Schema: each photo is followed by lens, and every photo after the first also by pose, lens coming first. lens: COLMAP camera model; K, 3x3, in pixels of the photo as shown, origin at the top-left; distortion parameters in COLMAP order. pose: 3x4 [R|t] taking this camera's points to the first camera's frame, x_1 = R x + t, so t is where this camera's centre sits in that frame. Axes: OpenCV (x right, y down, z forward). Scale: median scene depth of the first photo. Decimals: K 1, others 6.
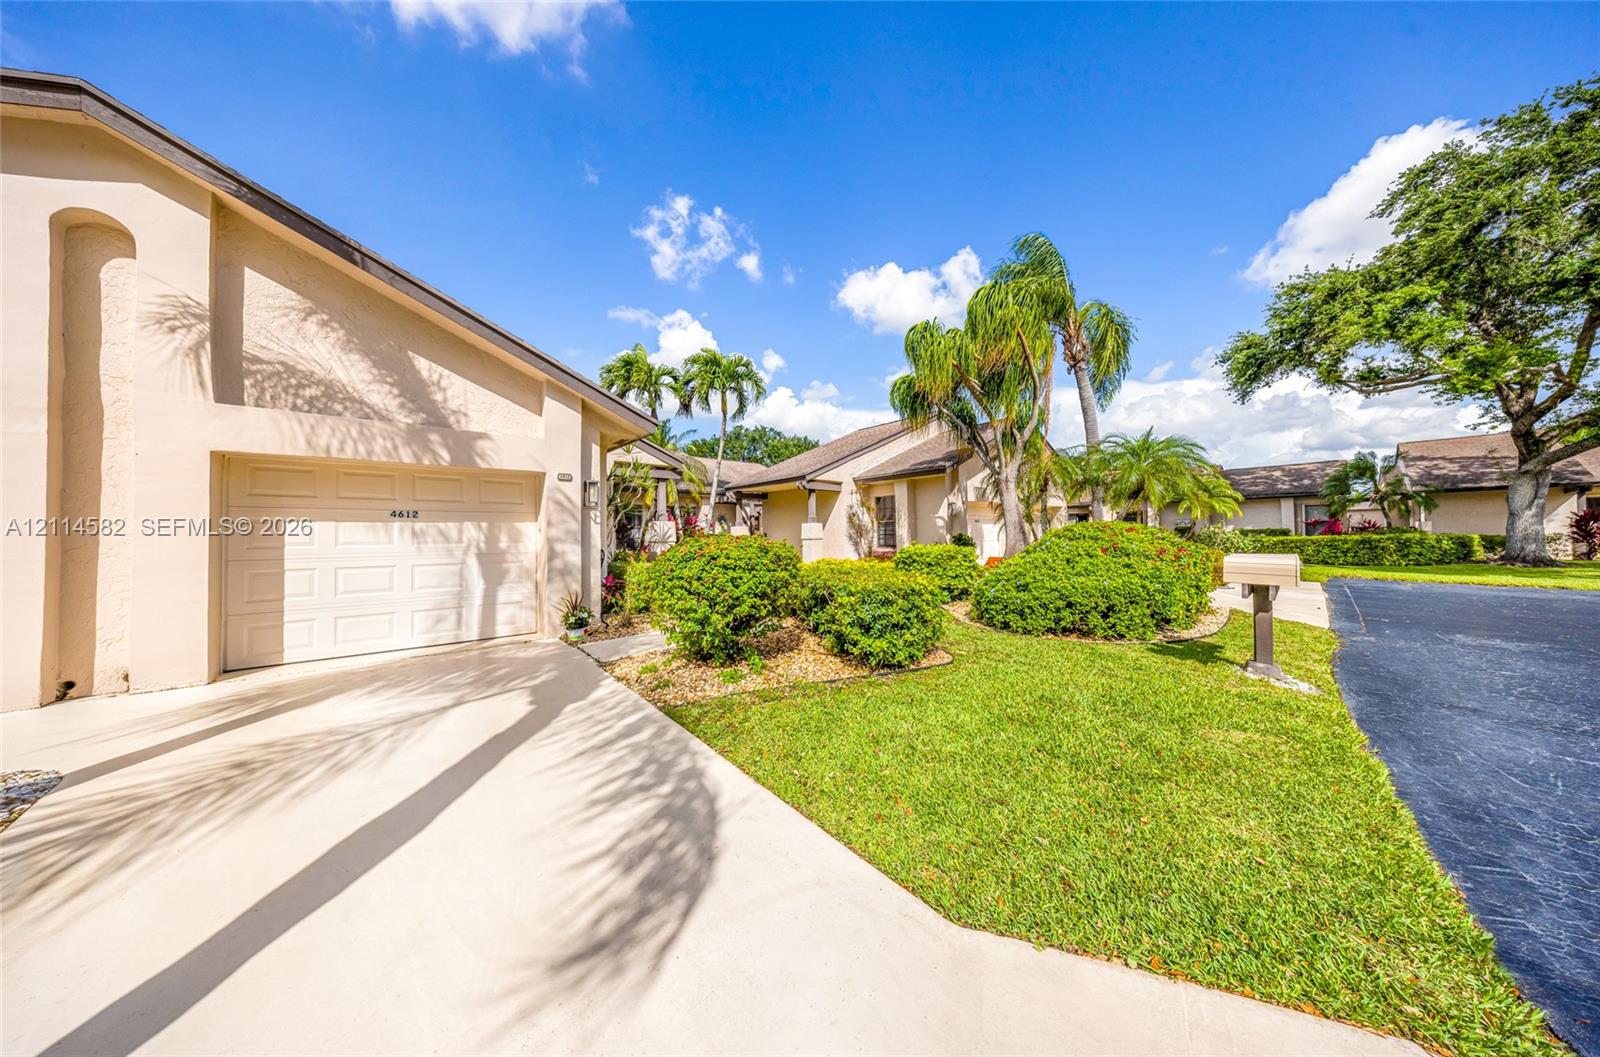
lens RADIAL K [[487.4, 0, 804.1], [0, 487.4, 535.0], [0, 0, 1]] dist [0.001058, 0.000044]
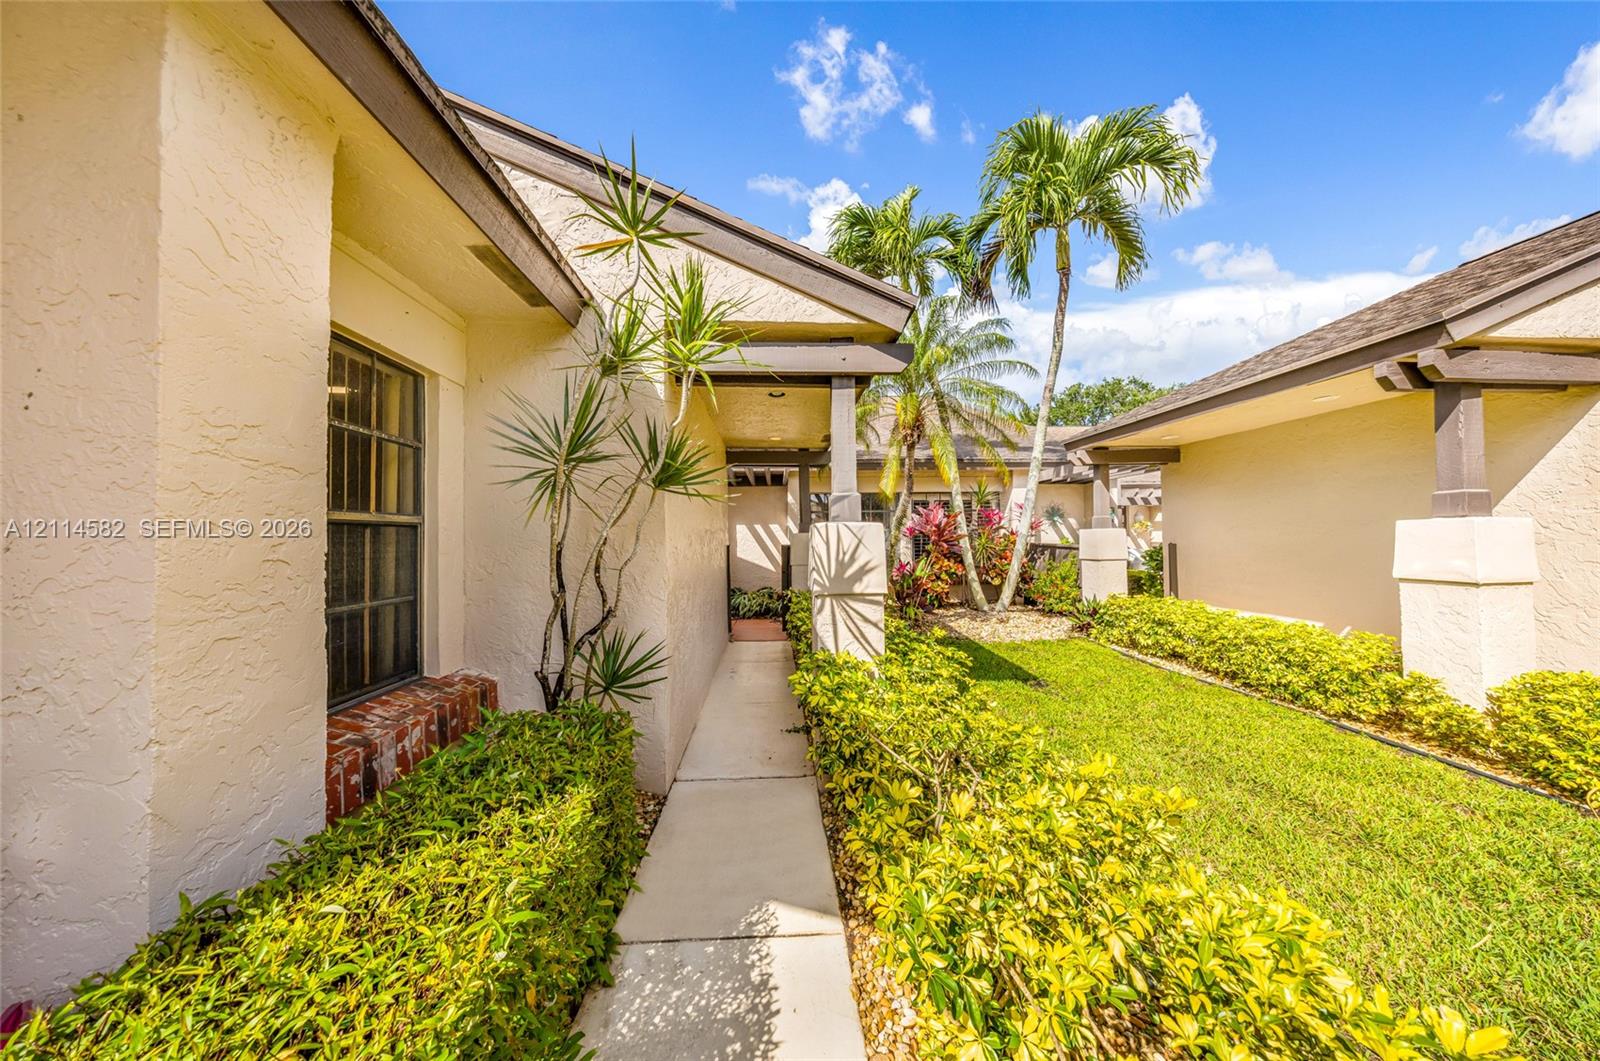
lens RADIAL K [[487.4, 0, 804.1], [0, 487.4, 537.0], [0, 0, 1]] dist [0.001058, 0.000044]
pose [[0.808263, 0.003419, -0.588811, -0.092245], [-0.001507, 0.999992, 0.003737, -0.012030], [0.588819, -0.002133, 0.808262, 0.502945]]
